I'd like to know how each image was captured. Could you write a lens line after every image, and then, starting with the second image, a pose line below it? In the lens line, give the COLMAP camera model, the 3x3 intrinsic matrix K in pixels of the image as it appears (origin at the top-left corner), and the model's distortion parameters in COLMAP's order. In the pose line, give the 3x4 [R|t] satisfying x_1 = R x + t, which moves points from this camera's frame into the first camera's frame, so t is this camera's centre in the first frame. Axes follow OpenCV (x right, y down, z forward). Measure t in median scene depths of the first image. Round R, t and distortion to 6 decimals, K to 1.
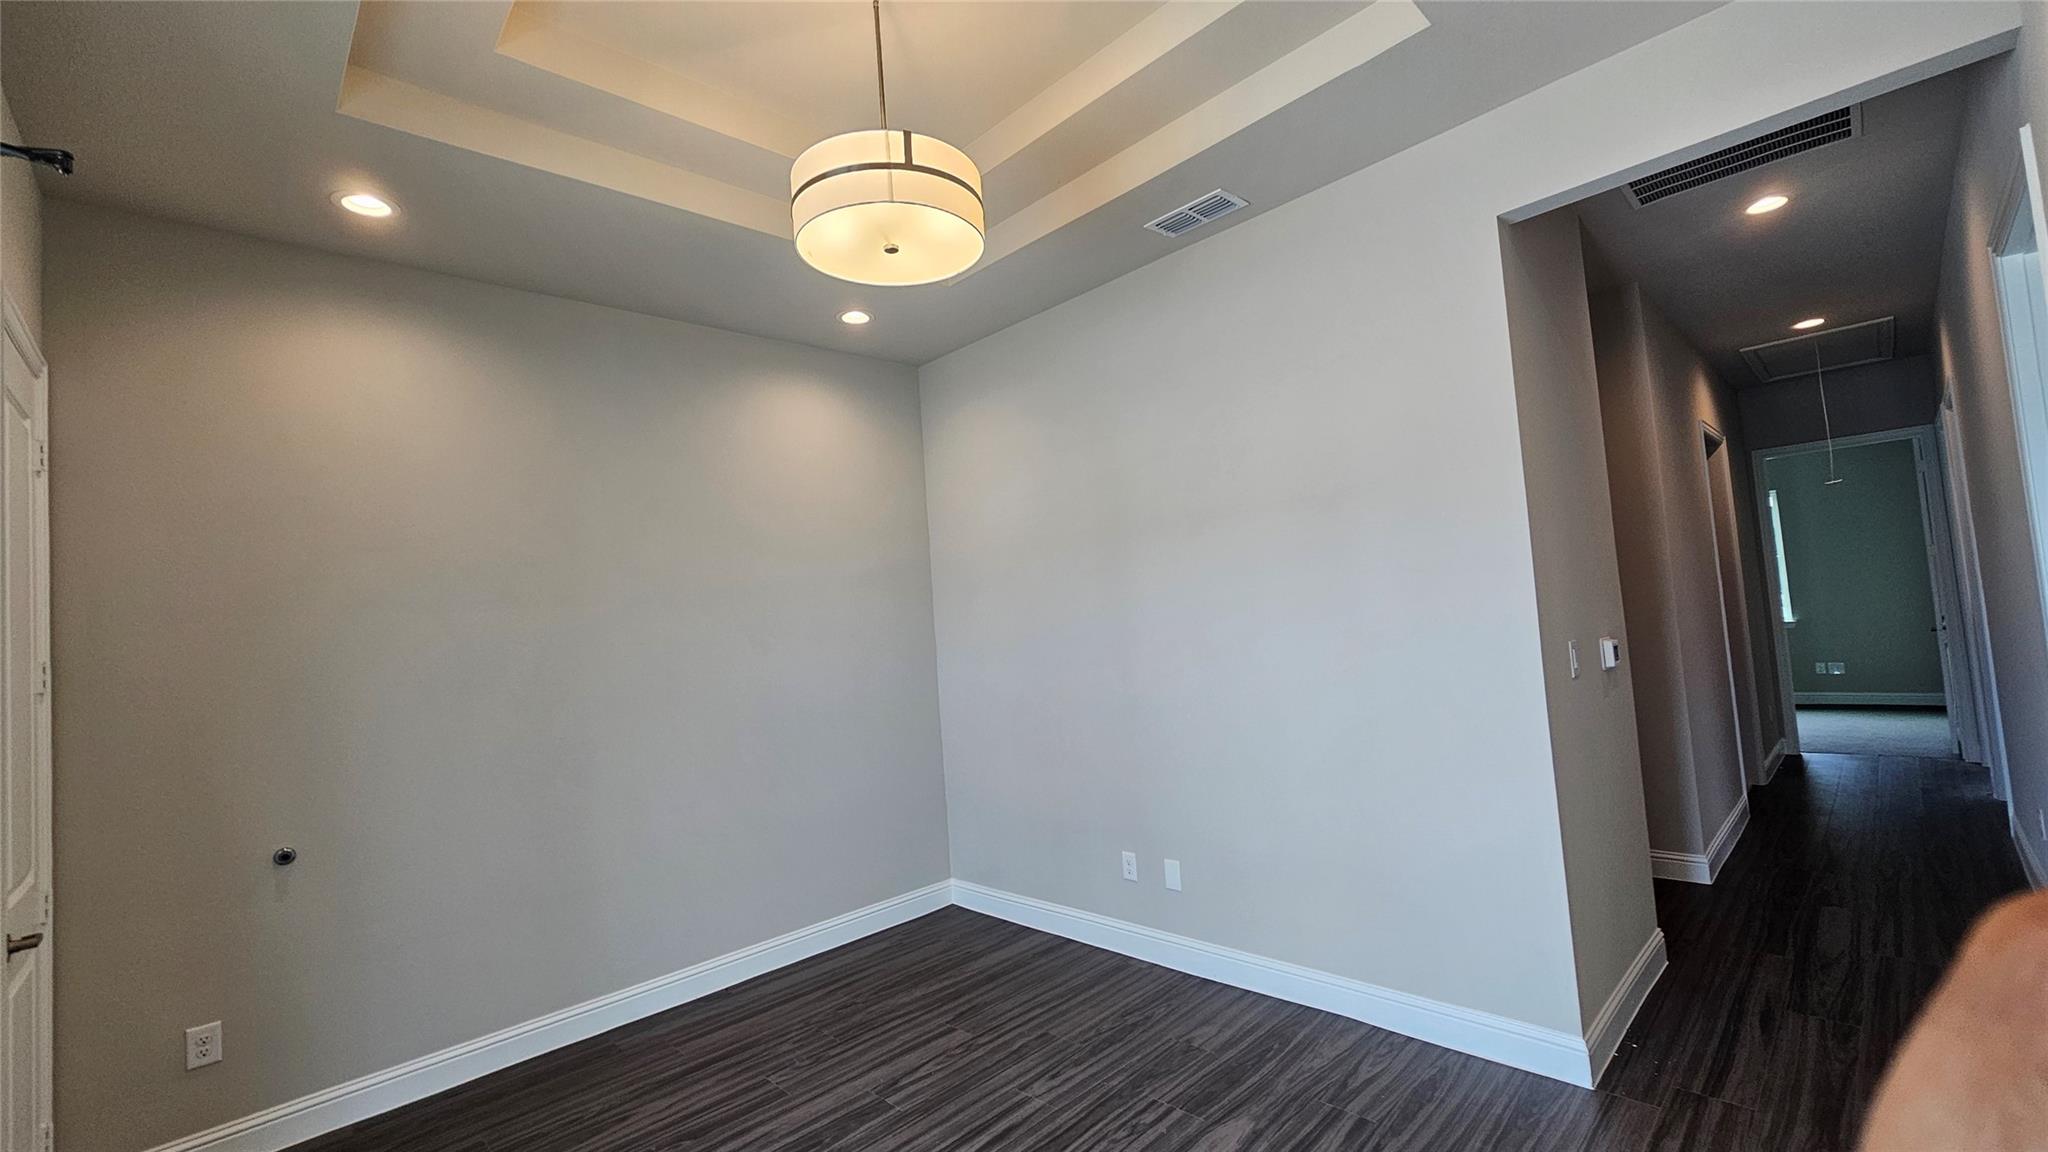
lens RADIAL K [[844.8, 0, 1024.0], [0, 844.8, 576.0], [0, 0, 1]] dist [0.002272, 0.000062]
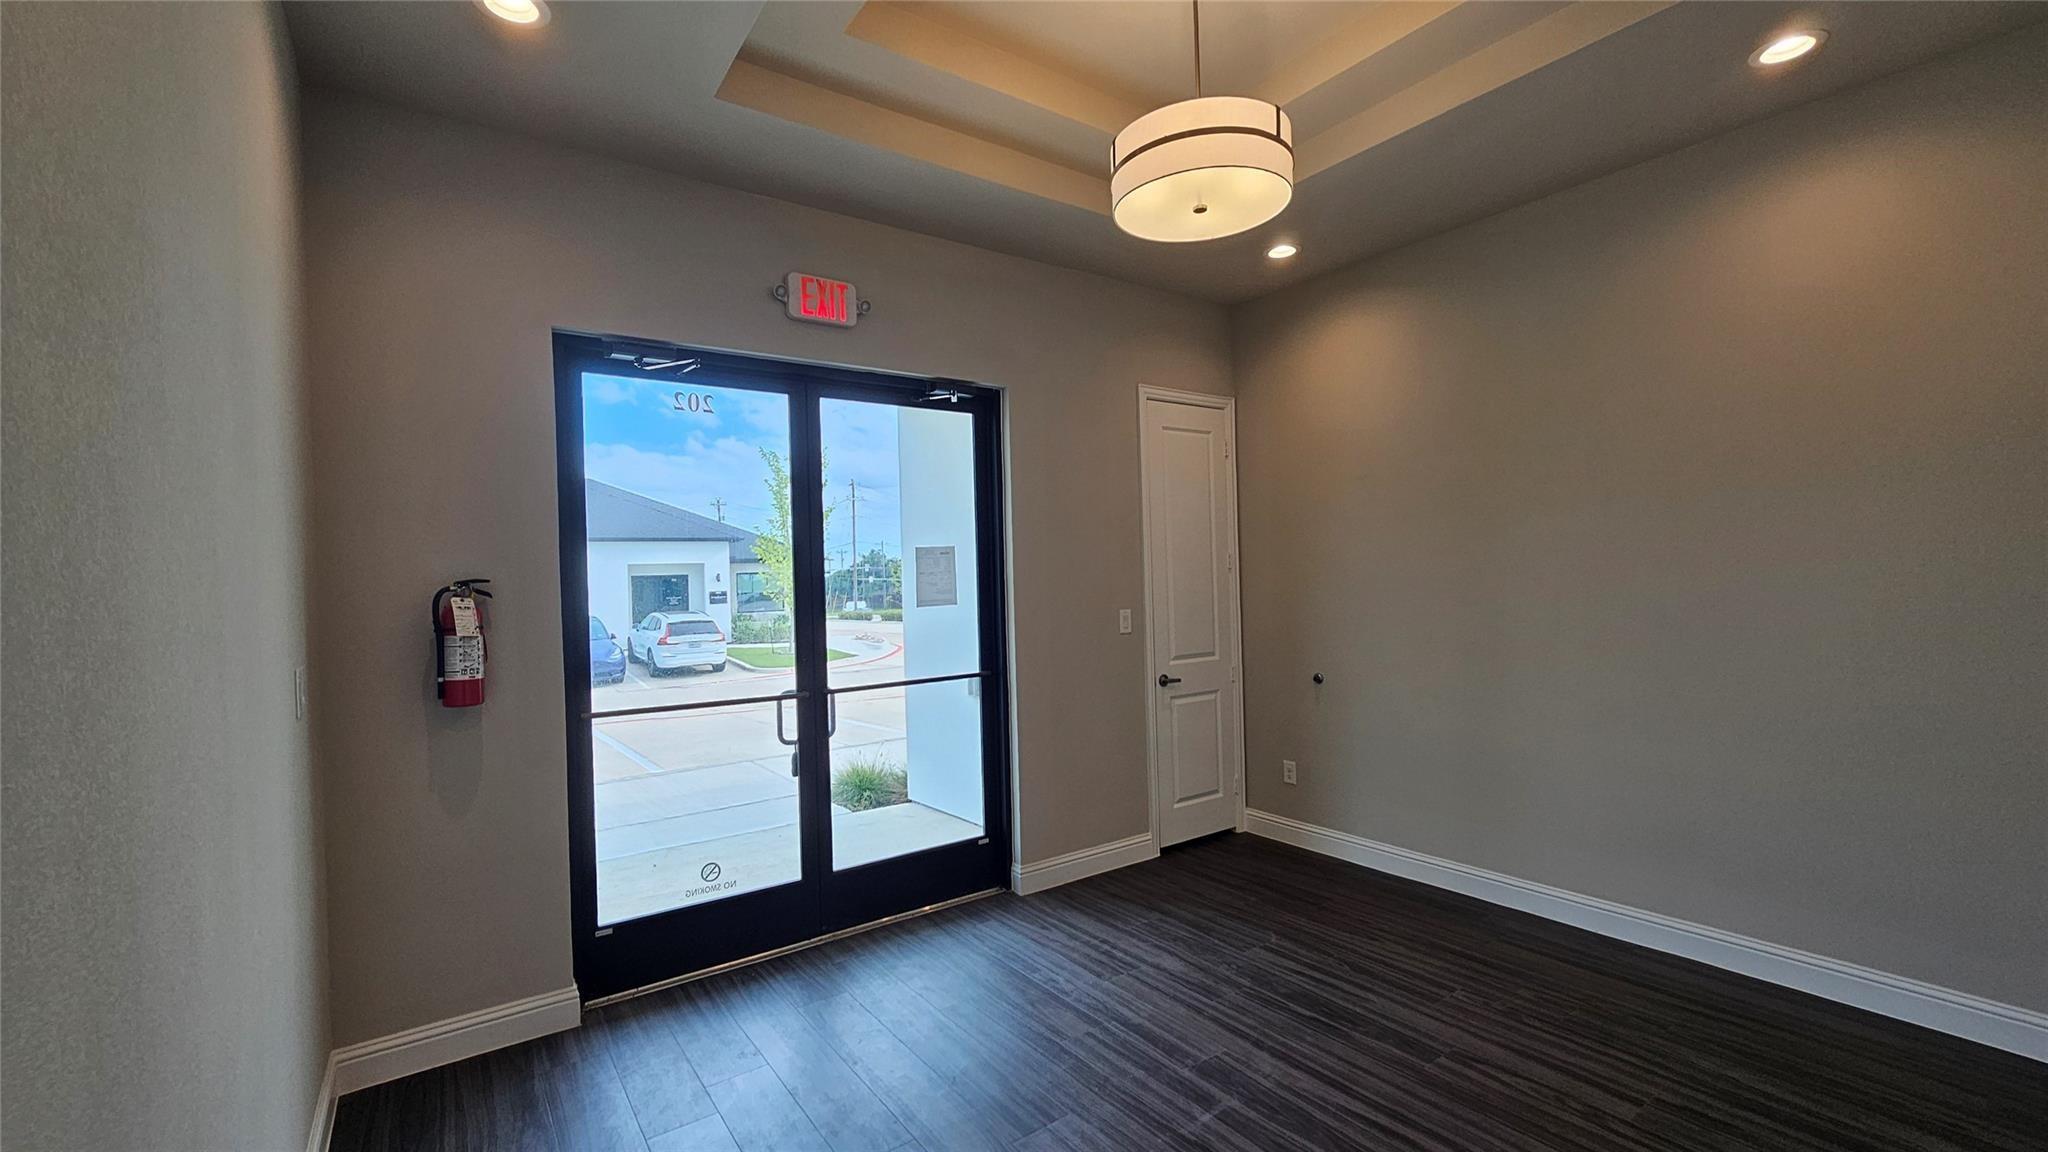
lens RADIAL K [[844.8, 0, 1024.0], [0, 844.8, 576.0], [0, 0, 1]] dist [0.002272, 0.000062]
pose [[-0.138300, 0.075130, -0.987537, 0.757698], [0.095335, 0.993498, 0.062232, -0.012075], [0.985791, -0.085540, -0.144563, 0.698714]]
